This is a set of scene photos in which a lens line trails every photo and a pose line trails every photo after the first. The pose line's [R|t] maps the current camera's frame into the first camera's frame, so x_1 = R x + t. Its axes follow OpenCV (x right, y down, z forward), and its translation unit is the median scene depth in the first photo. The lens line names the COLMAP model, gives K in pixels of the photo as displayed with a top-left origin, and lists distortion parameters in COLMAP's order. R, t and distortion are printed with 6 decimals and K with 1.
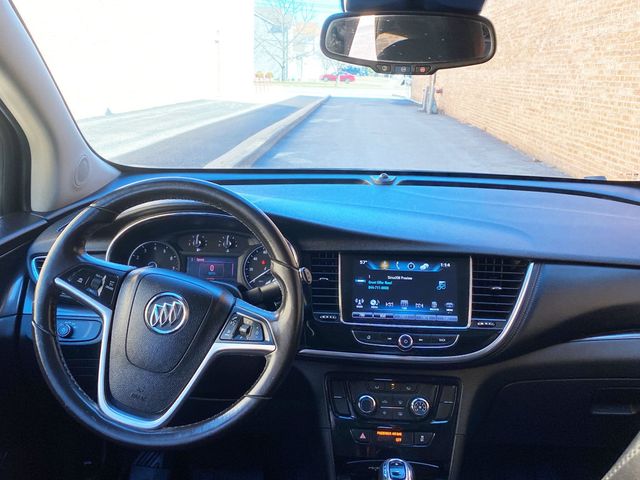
lens RADIAL K [[638.8, 0, 320.0], [0, 638.8, 240.0], [0, 0, 1]] dist [0.136109, -0.313466]
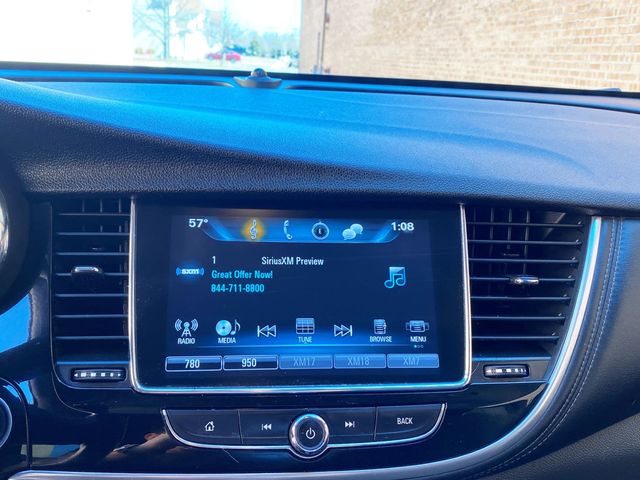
lens RADIAL K [[638.8, 0, 320.0], [0, 638.8, 240.0], [0, 0, 1]] dist [0.136109, -0.313466]
pose [[0.985399, -0.018204, 0.169287, 0.075217], [0.014212, 0.999592, 0.024762, 0.036873], [-0.169669, -0.021995, 0.985256, 0.611793]]
